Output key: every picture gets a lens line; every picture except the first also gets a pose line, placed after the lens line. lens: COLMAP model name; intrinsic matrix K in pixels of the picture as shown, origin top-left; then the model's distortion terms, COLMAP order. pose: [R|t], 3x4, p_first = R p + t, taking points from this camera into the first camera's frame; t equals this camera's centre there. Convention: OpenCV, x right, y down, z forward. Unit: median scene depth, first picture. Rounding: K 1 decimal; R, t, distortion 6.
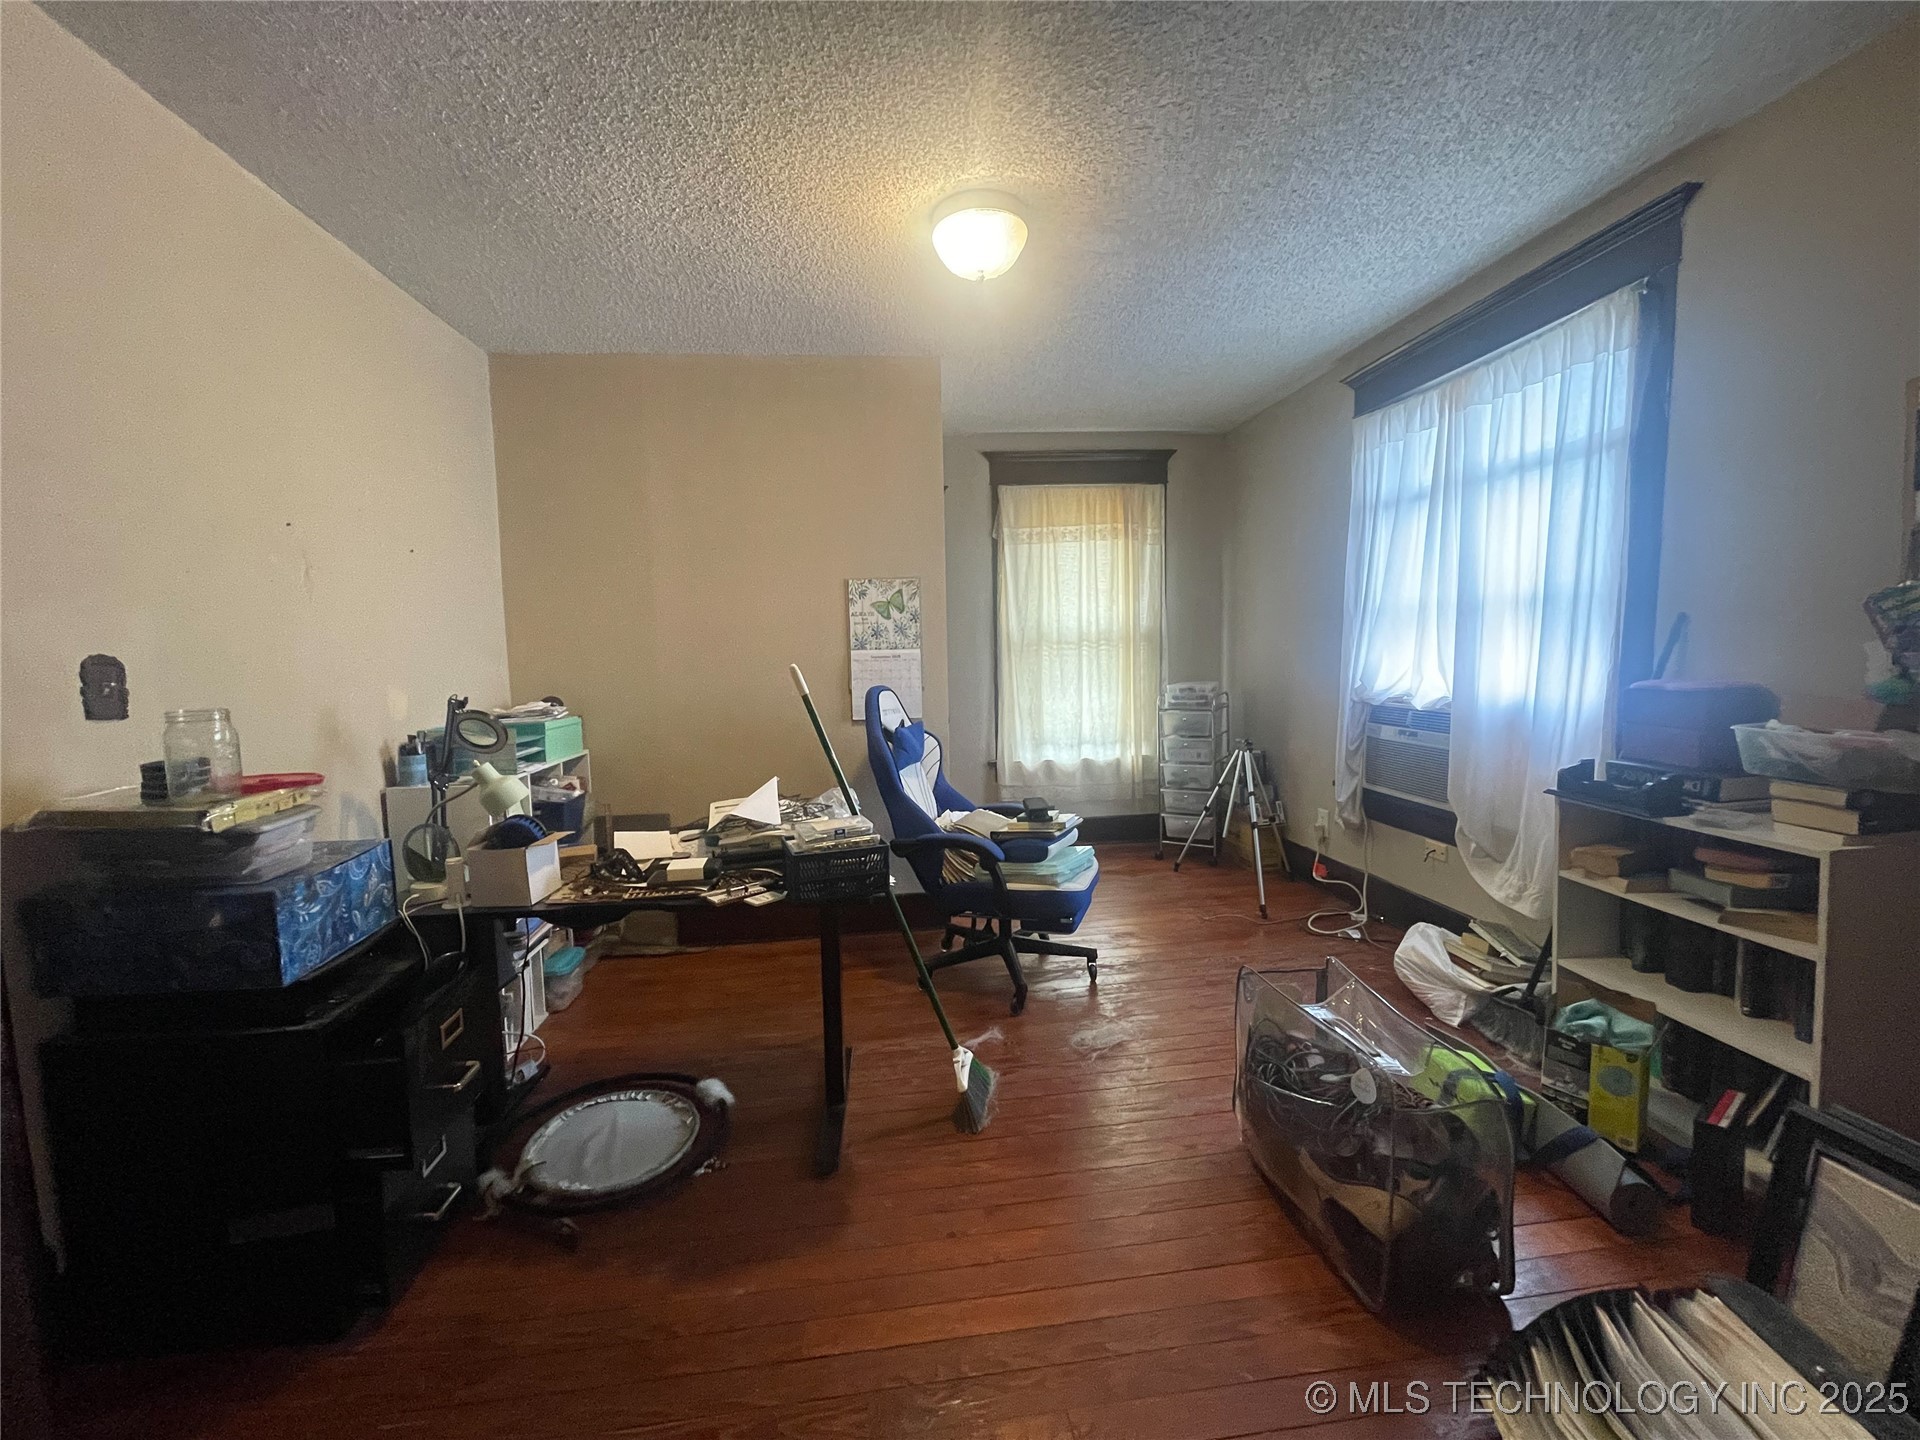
lens RADIAL K [[771.9, 0, 948.5], [0, 771.9, 724.3], [0, 0, 1]] dist [-0.005058, 0.002346]
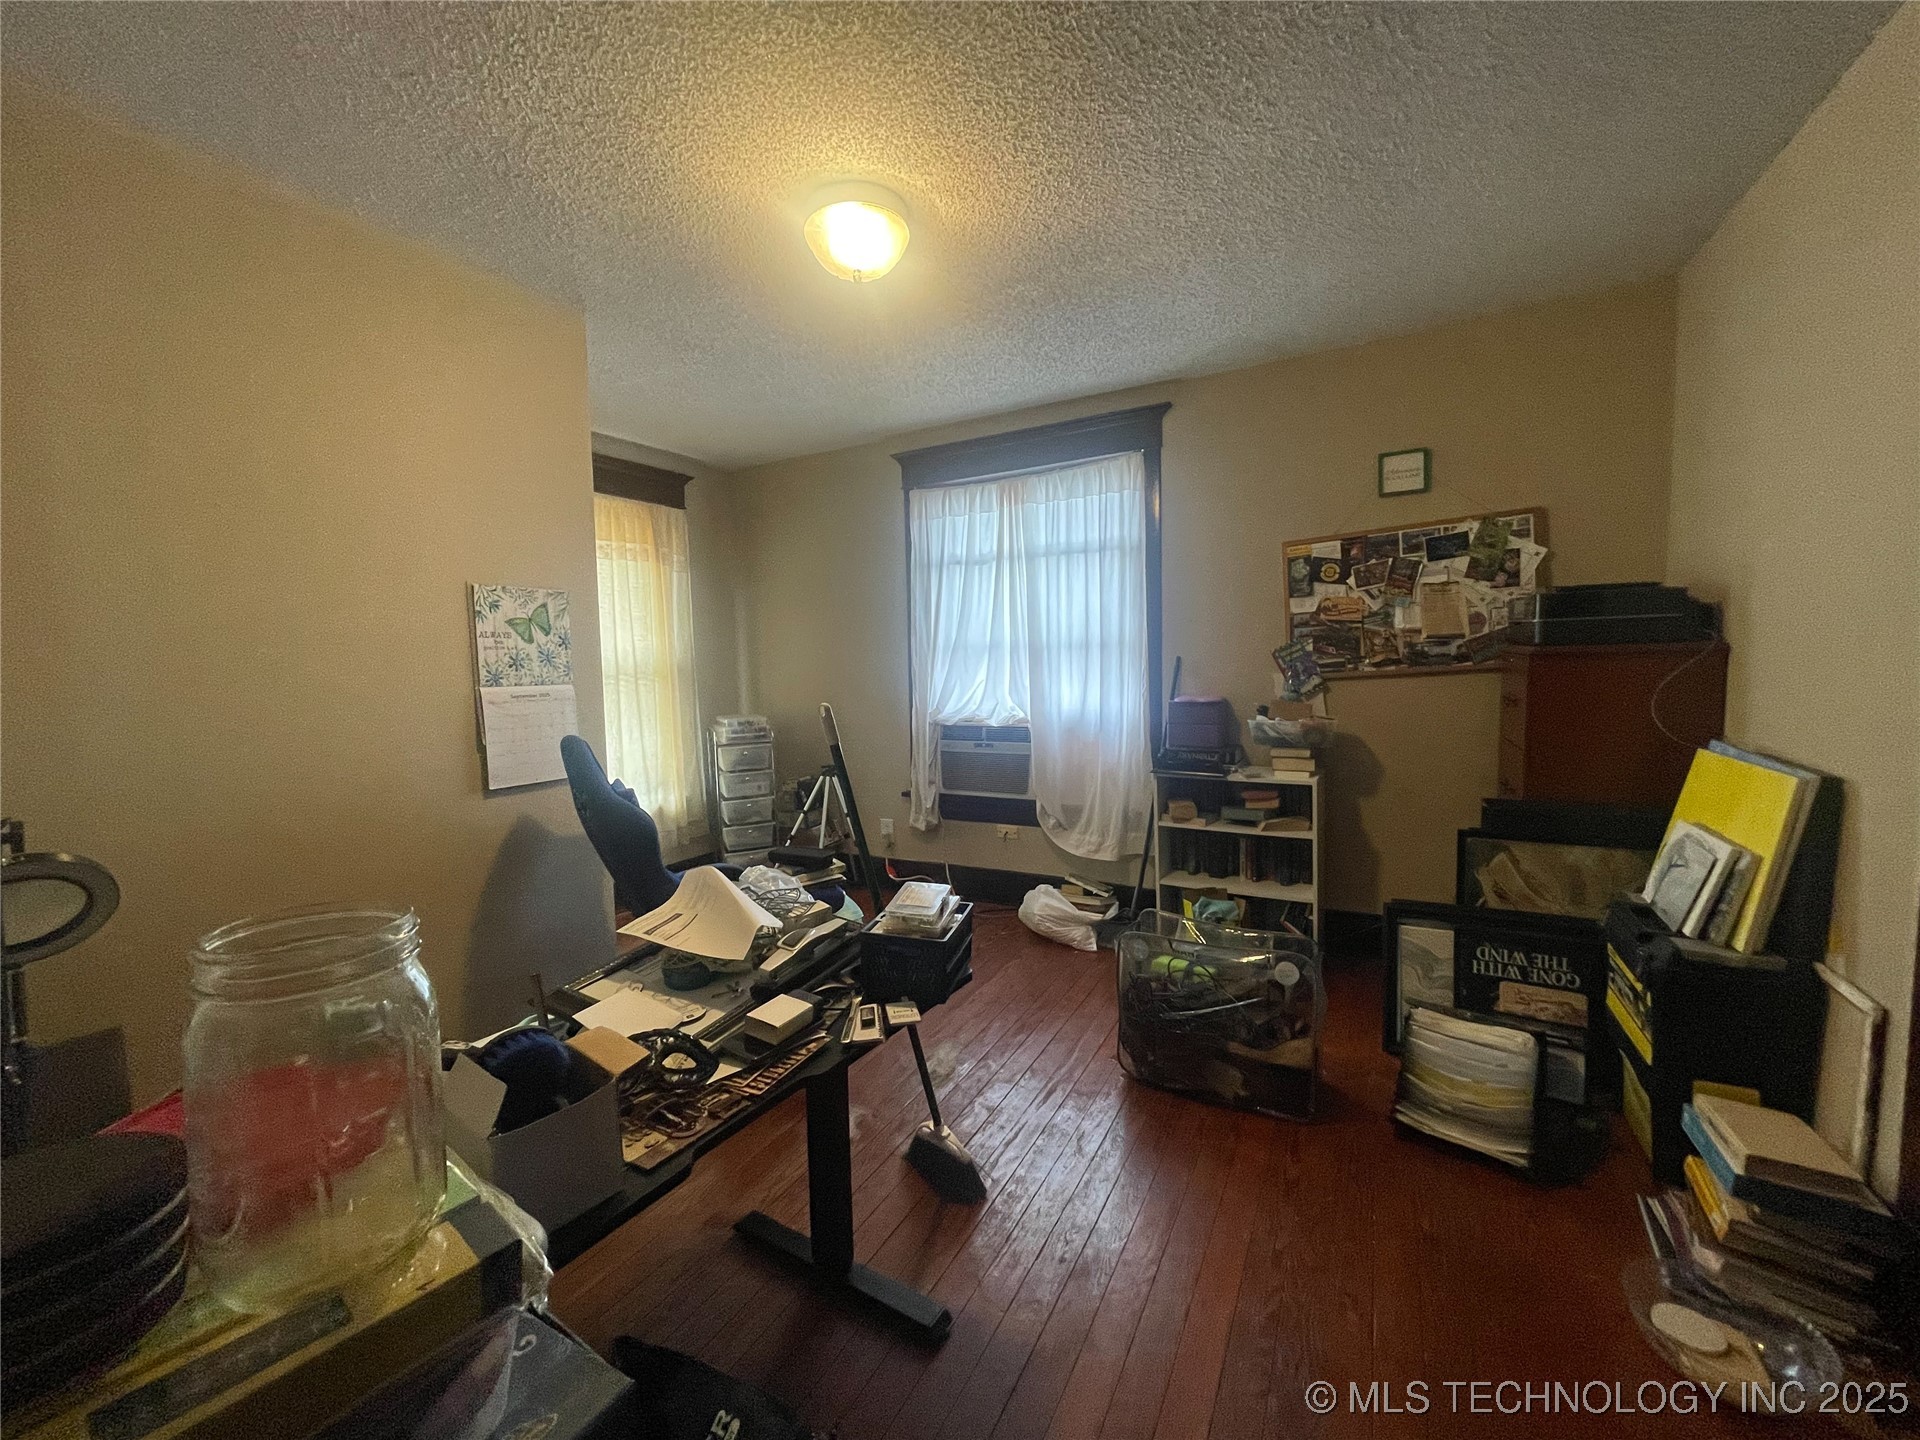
lens RADIAL K [[771.9, 0, 950.8], [0, 771.9, 725.1], [0, 0, 1]] dist [-0.005058, 0.002346]
pose [[0.580539, -0.054119, 0.812432, -0.506894], [0.088900, 0.996037, 0.002824, -0.032313], [-0.809365, 0.070586, 0.583049, 0.316889]]
